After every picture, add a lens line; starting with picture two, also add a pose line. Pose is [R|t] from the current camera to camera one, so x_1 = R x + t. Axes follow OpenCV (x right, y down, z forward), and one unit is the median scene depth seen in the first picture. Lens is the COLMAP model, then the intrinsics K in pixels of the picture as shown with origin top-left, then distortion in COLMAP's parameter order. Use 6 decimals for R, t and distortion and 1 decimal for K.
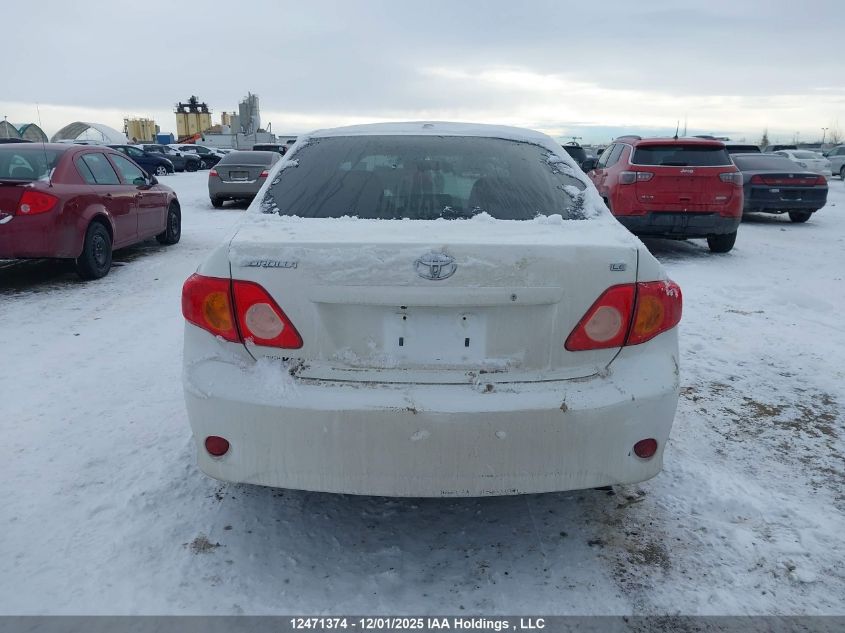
lens RADIAL K [[656.3, 0, 428.6], [0, 656.3, 312.6], [0, 0, 1]] dist [0.052359, -0.066270]
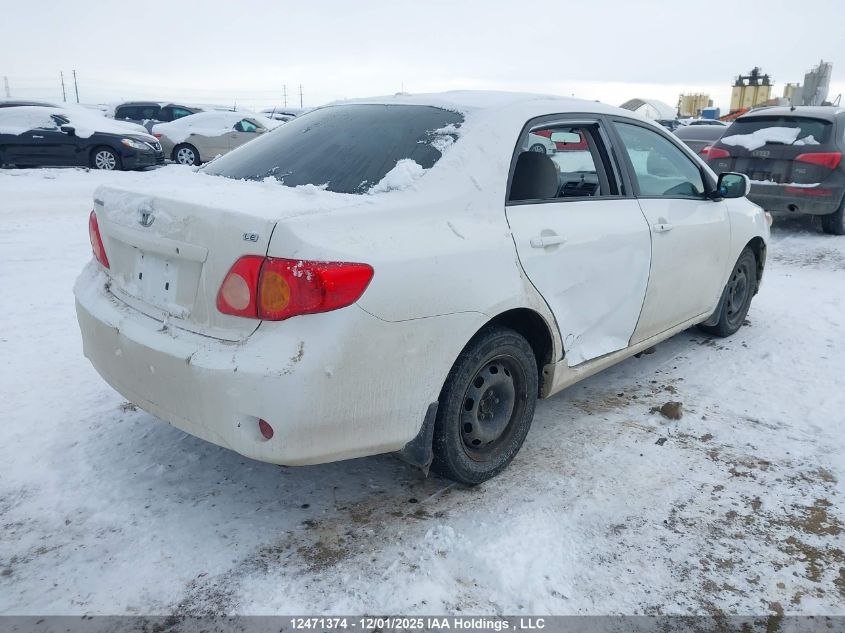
lens RADIAL K [[656.3, 0, 426.9], [0, 656.3, 319.7], [0, 0, 1]] dist [0.052359, -0.066270]
pose [[0.717749, 0.205702, -0.665224, 0.922131], [-0.175943, 0.977943, 0.112566, -0.084379], [0.673706, 0.036248, 0.738110, 0.366643]]
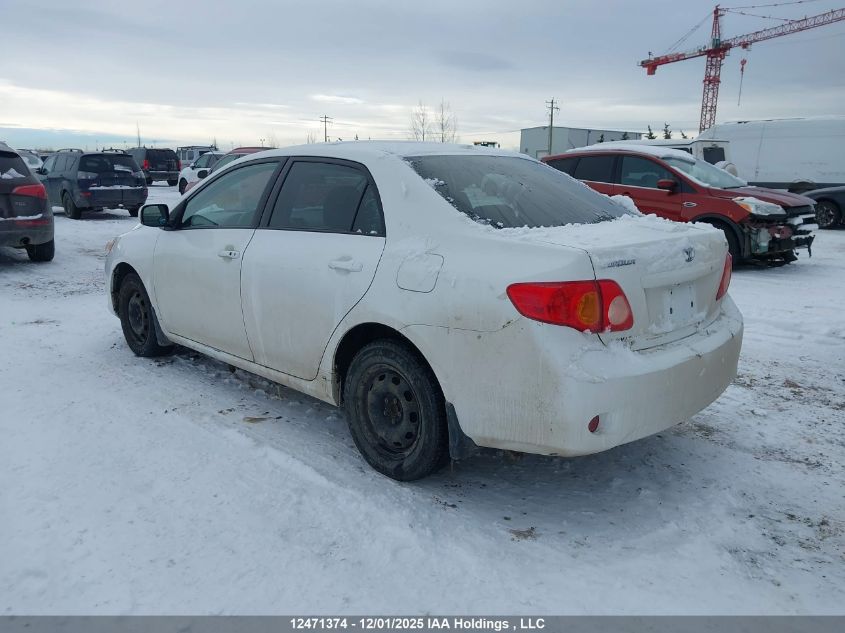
lens RADIAL K [[656.3, 0, 428.4], [0, 656.3, 317.2], [0, 0, 1]] dist [0.052359, -0.066270]
pose [[0.709831, -0.155844, 0.686915, -1.071644], [0.158719, 0.985525, 0.059577, -0.082520], [-0.686256, 0.066737, 0.724292, 0.280944]]
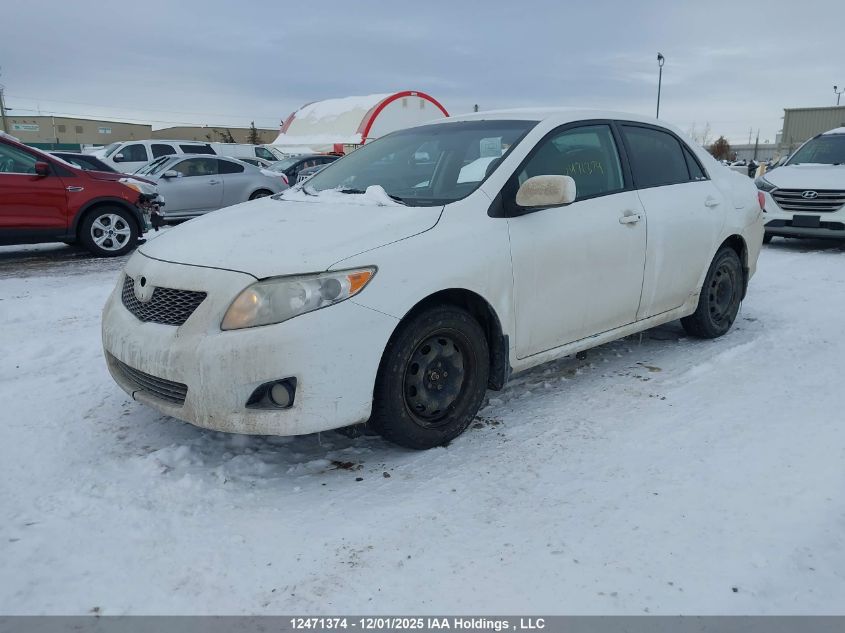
lens RADIAL K [[656.3, 0, 416.5], [0, 656.3, 314.8], [0, 0, 1]] dist [0.052359, -0.066270]
pose [[-0.664320, -0.168218, 0.728273, -1.117650], [0.171088, 0.914256, 0.367240, -0.614913], [-0.727604, 0.368563, -0.578579, 2.871005]]
